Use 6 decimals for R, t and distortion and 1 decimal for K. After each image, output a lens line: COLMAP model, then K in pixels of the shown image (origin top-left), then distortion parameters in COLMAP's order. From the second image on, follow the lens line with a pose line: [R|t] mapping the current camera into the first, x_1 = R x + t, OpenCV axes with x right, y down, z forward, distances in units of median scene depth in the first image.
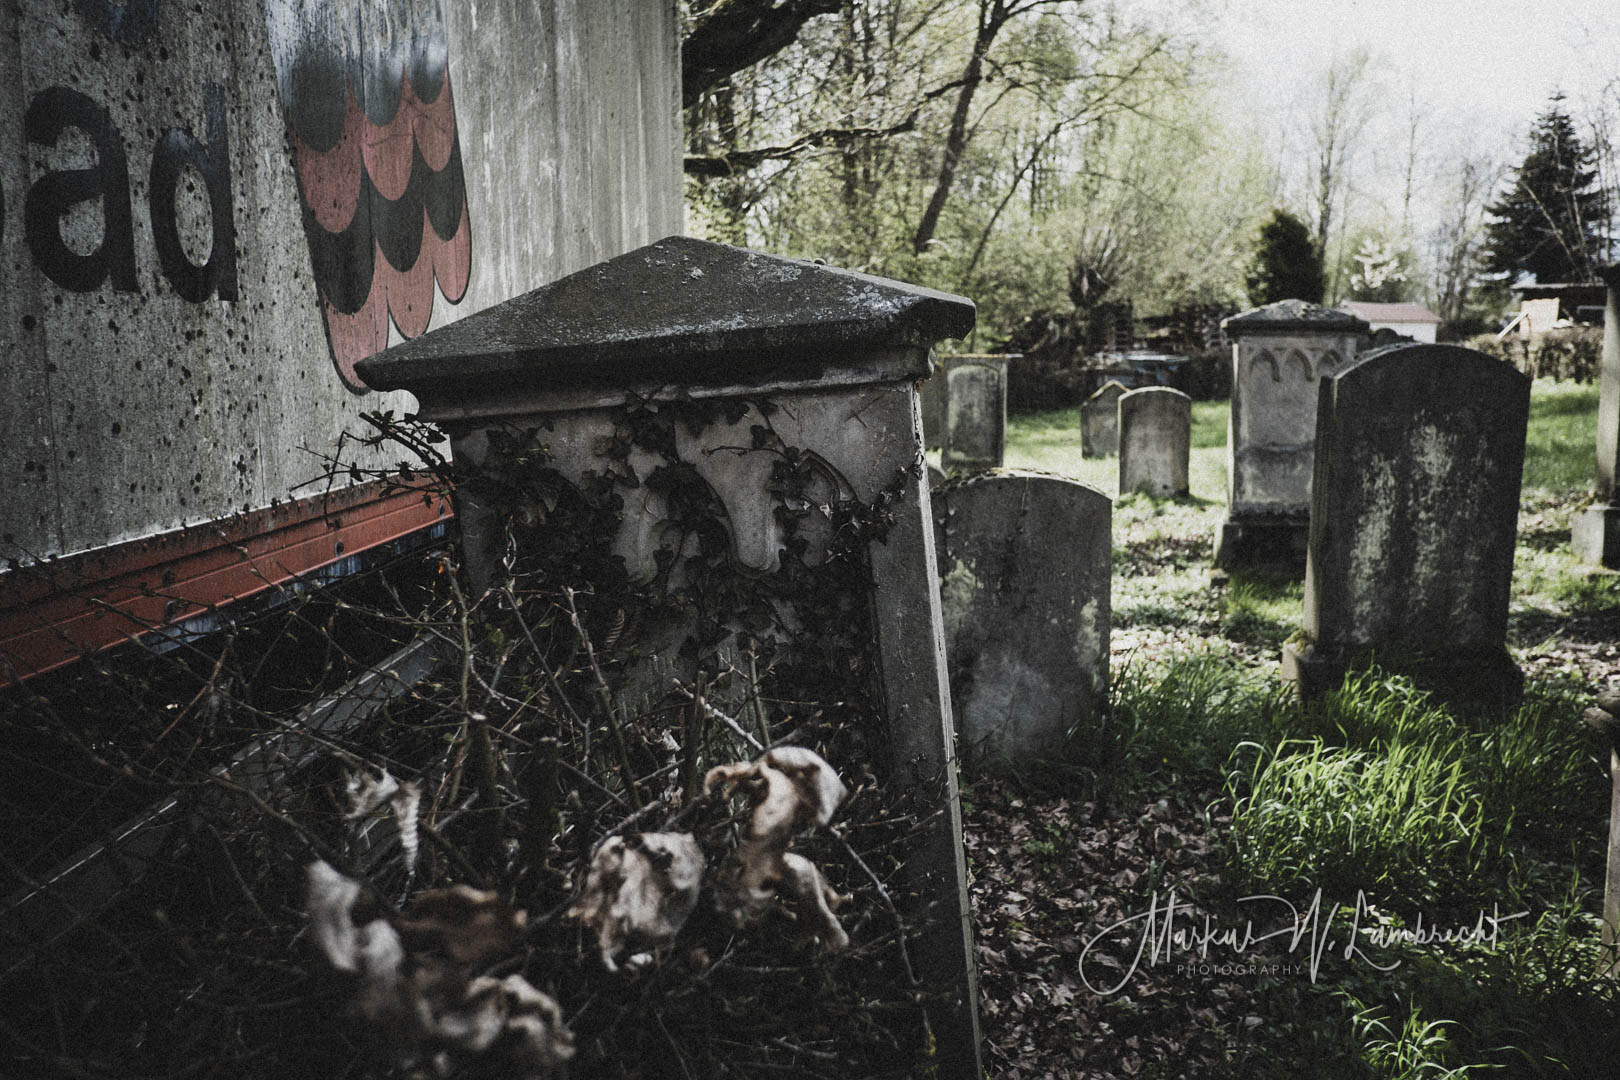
lens RADIAL K [[1257.6, 0, 808.3], [0, 1257.6, 513.8], [0, 0, 1]] dist [-0.006075, 0.003427]
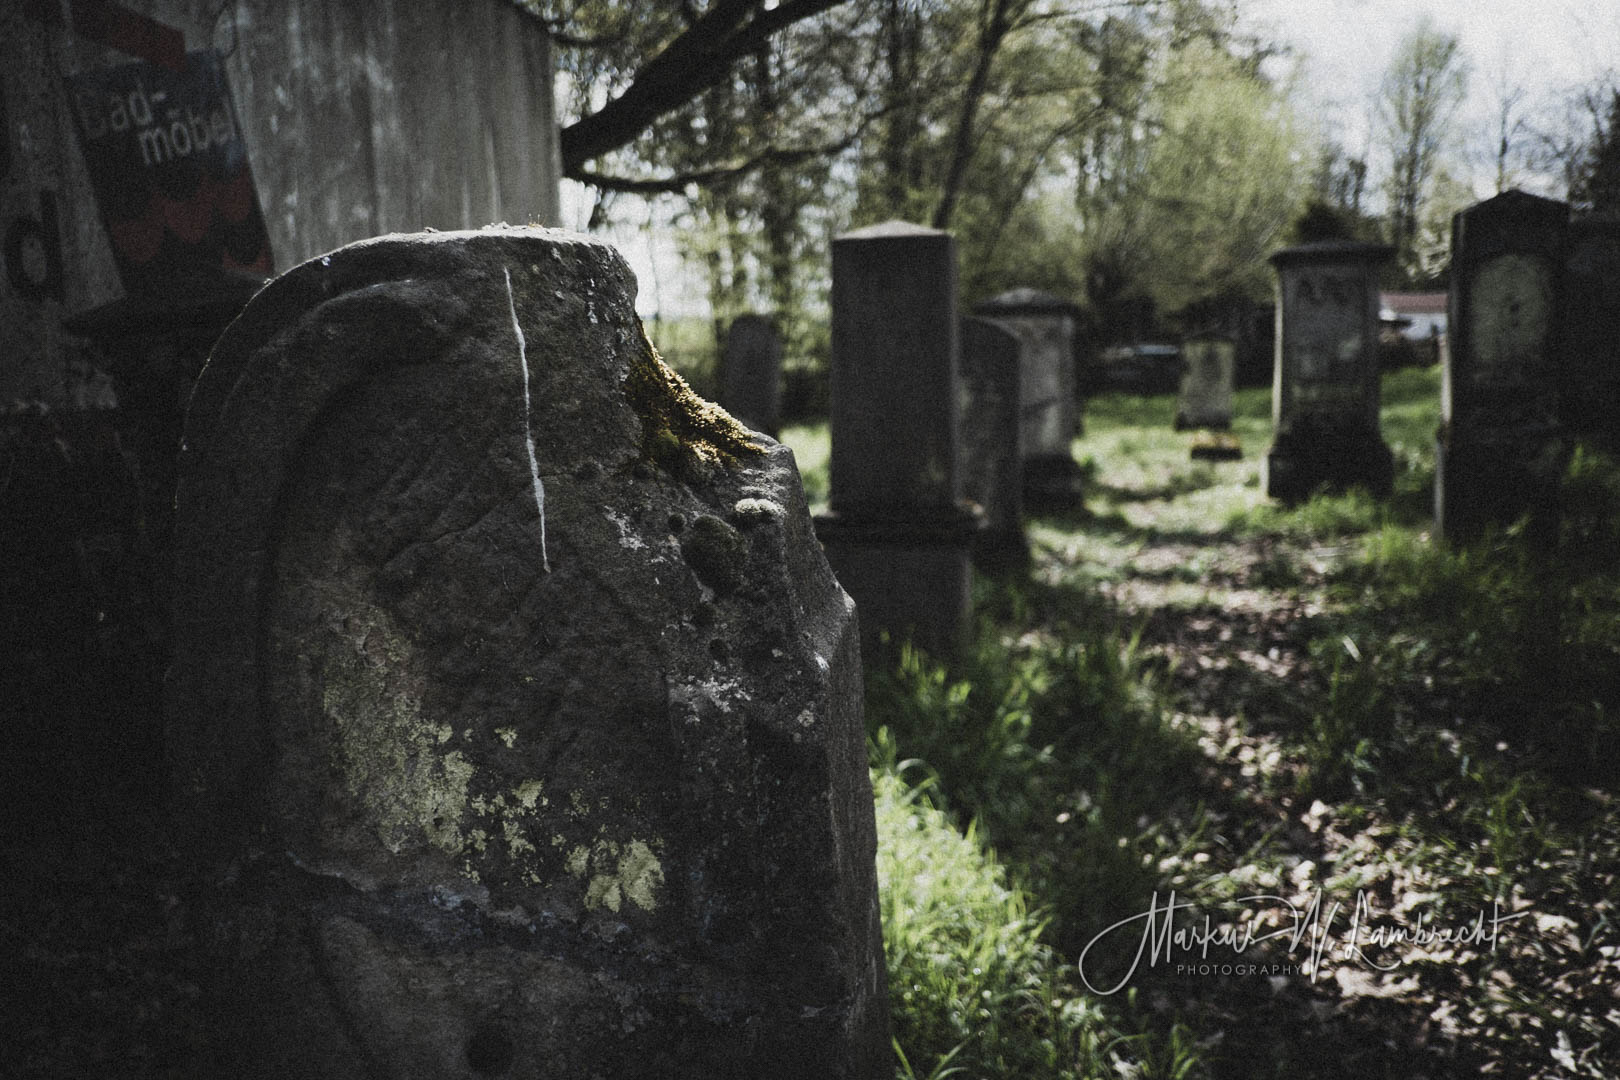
lens RADIAL K [[1290.5, 0, 800.5], [0, 1290.5, 543.2], [0, 0, 1]] dist [-0.074367, 0.113959]
pose [[0.994548, -0.004462, -0.104188, 0.188599], [0.005909, 0.999890, 0.013593, 0.040634], [0.104116, -0.014134, 0.994465, -0.186084]]
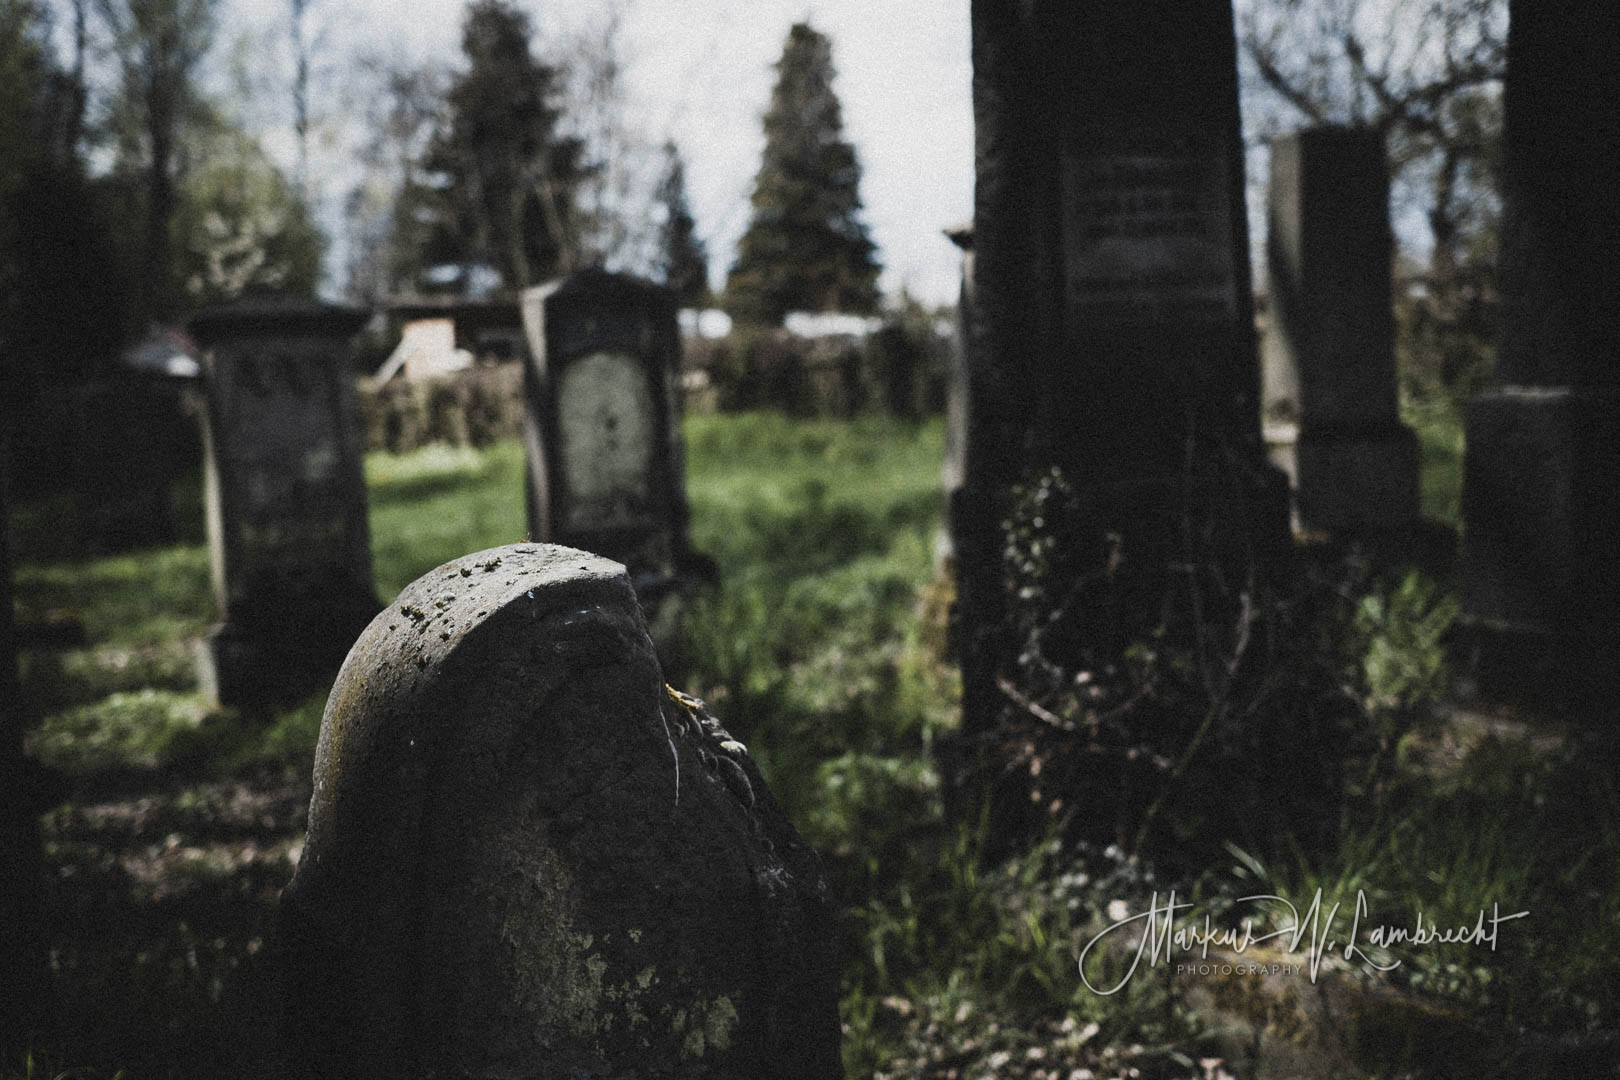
lens RADIAL K [[2561.2, 0, 805.0], [0, 2561.2, 572.5], [0, 0, 1]] dist [0.017331, 0.085567]
pose [[0.827956, -0.070298, 0.556369, 0.037344], [0.106593, 0.993753, -0.033065, 0.030990], [-0.550569, 0.086682, 0.830277, -0.312918]]
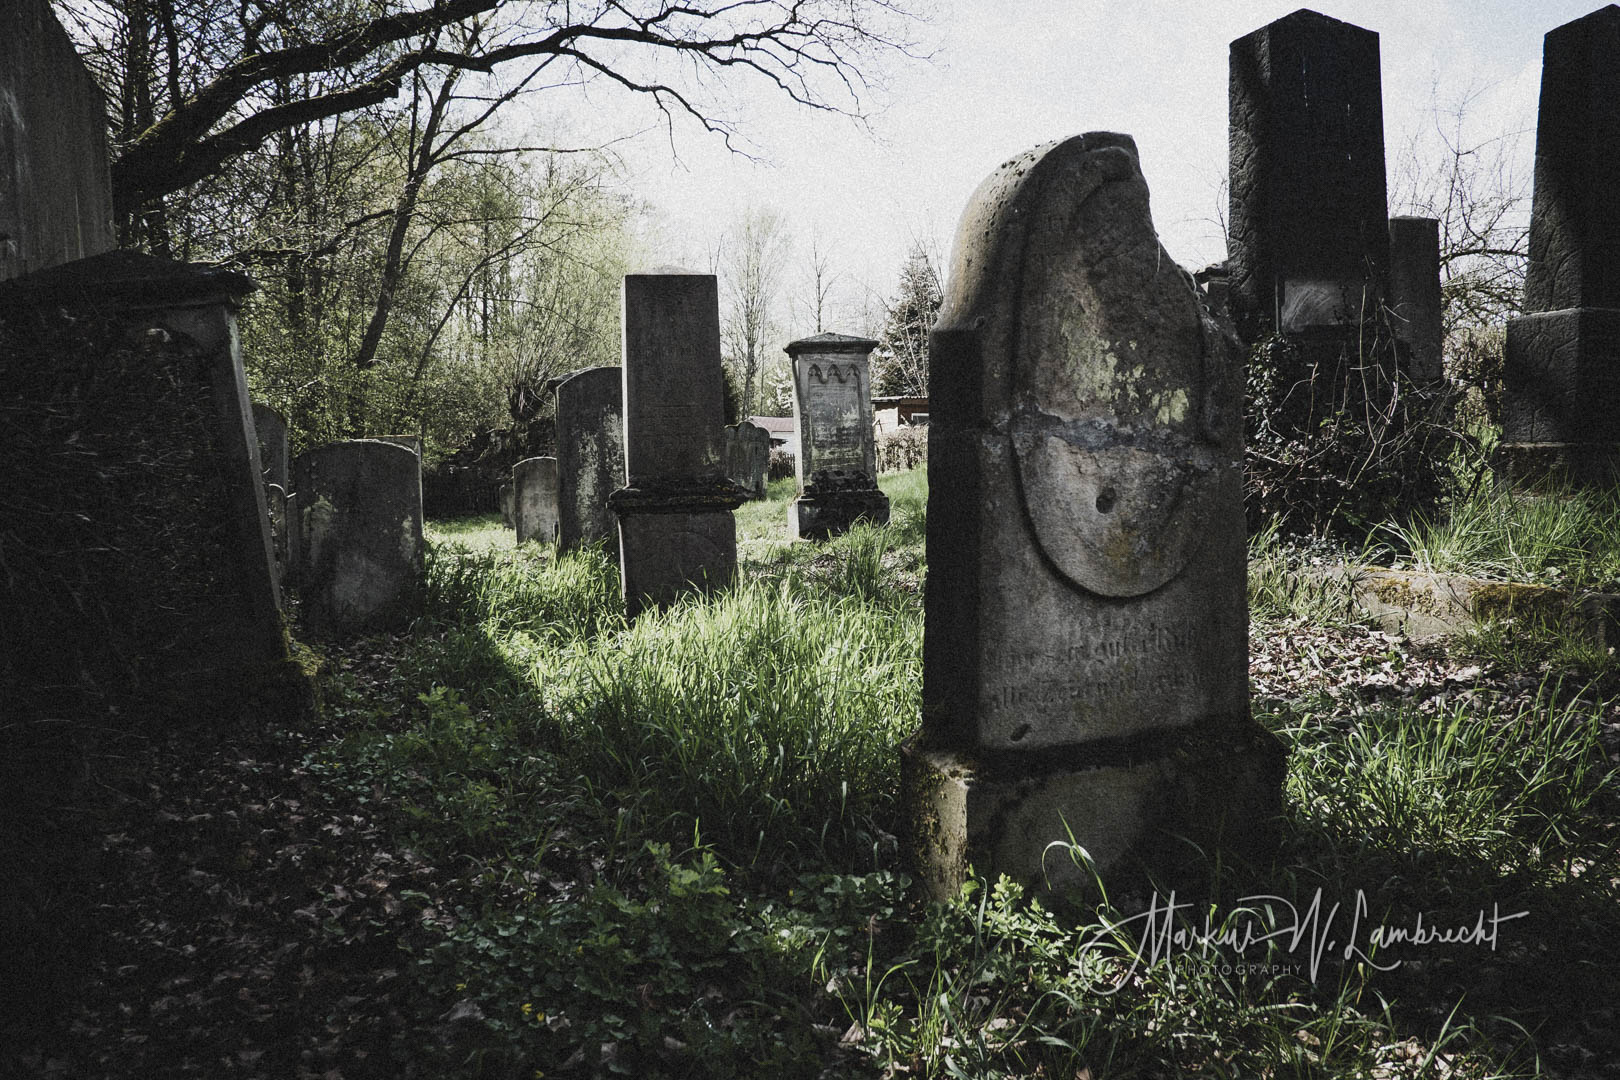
lens RADIAL K [[1290.5, 0, 800.5], [0, 1290.5, 543.2], [0, 0, 1]] dist [-0.074367, 0.113959]
pose [[0.923451, -0.044596, 0.381117, 0.022810], [0.078461, 0.994183, -0.073779, 0.100283], [-0.375610, 0.098034, 0.921578, -0.271487]]
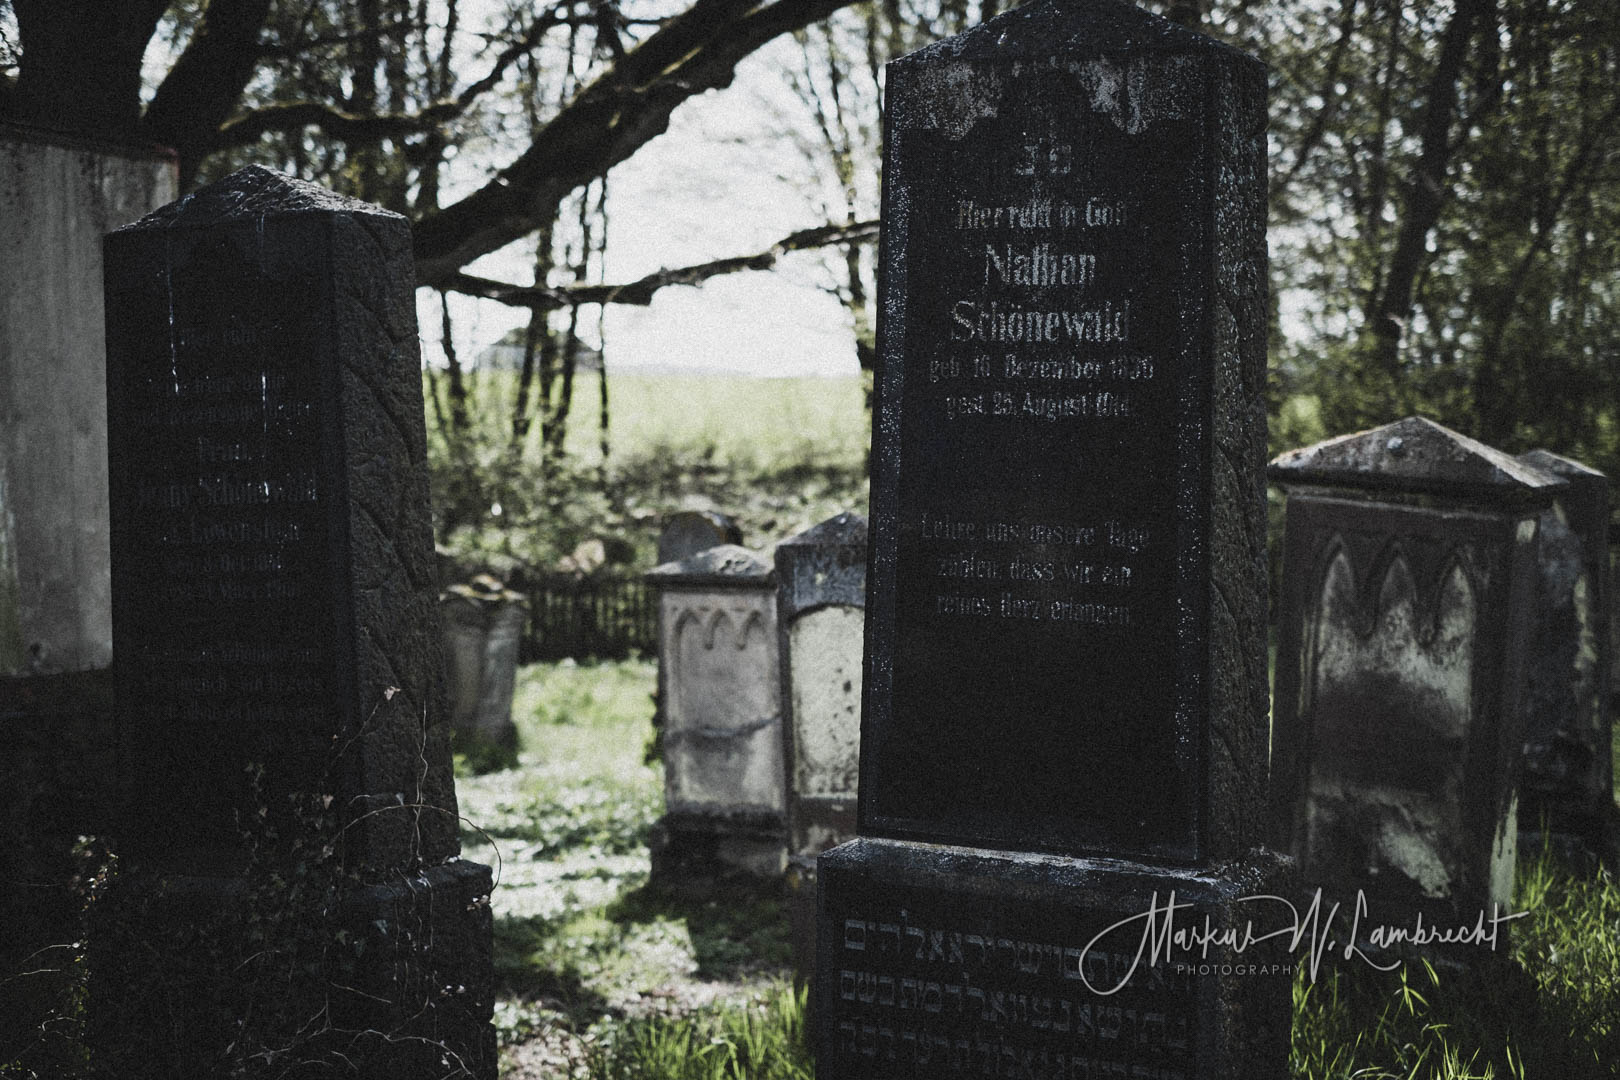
lens RADIAL K [[2561.2, 0, 805.0], [0, 2561.2, 572.5], [0, 0, 1]] dist [0.017331, 0.085567]
pose [[0.904680, 0.003784, -0.426075, 0.711474], [-0.036516, 0.996970, -0.068681, -0.028299], [0.424524, 0.077692, 0.902077, -0.280200]]
